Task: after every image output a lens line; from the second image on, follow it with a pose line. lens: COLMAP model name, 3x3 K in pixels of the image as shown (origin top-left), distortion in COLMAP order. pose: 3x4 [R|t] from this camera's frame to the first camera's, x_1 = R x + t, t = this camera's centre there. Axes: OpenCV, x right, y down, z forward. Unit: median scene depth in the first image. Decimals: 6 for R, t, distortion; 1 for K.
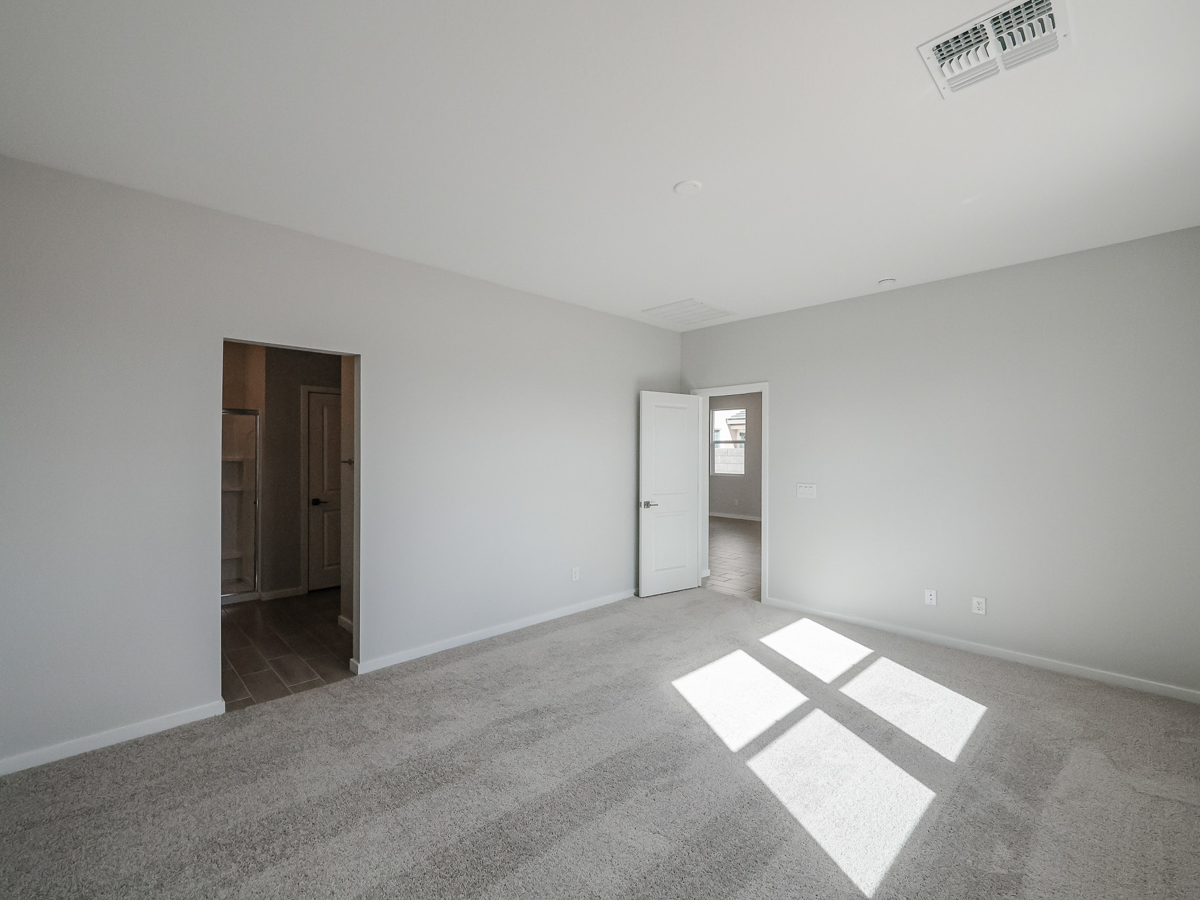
lens RADIAL K [[531.5, 0, 600.0], [0, 531.5, 450.0], [0, 0, 1]] dist [0.001214, 0.000032]
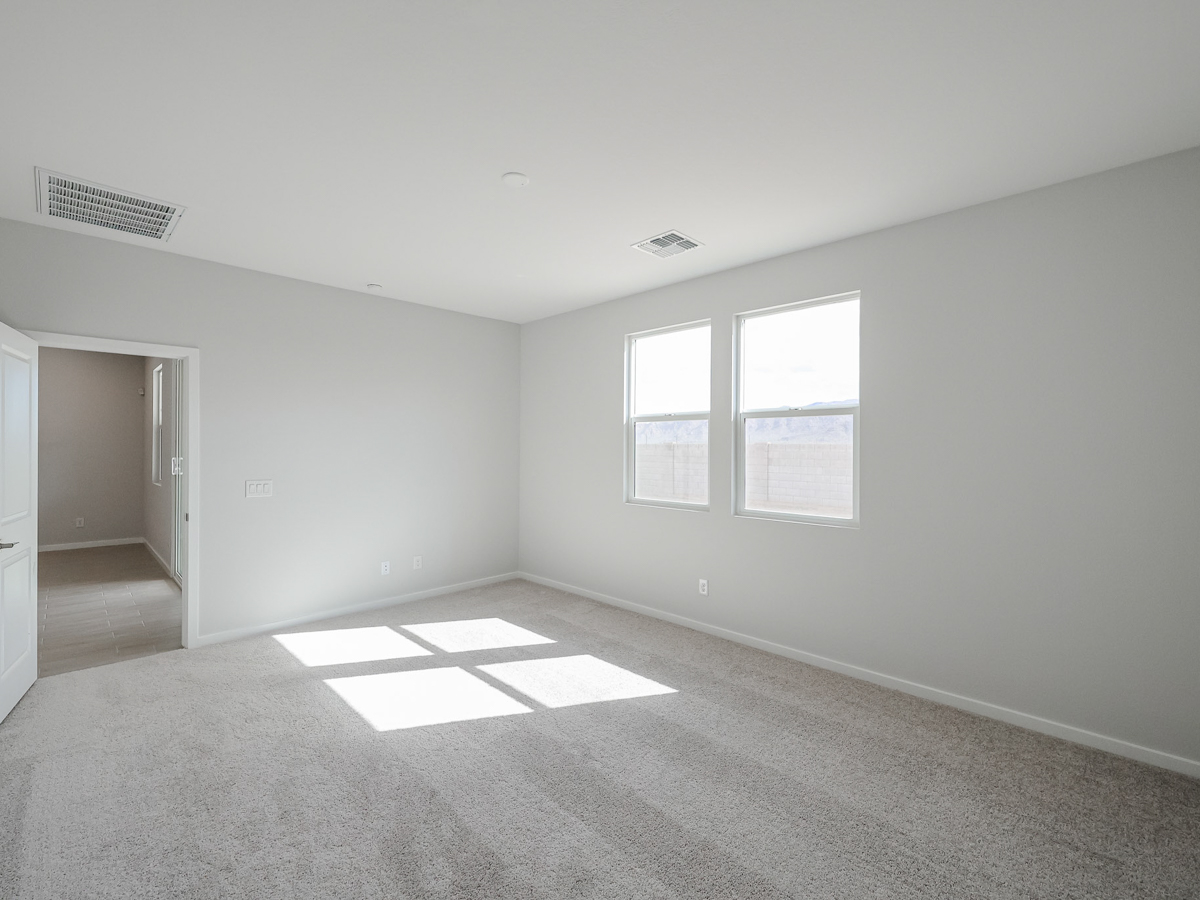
lens RADIAL K [[531.5, 0, 600.0], [0, 531.5, 450.0], [0, 0, 1]] dist [0.001214, 0.000032]
pose [[-0.031119, -0.011112, 0.999454, -0.582362], [-0.004244, 0.999931, 0.010985, 0.004505], [-0.999507, -0.003900, -0.031164, 0.603838]]
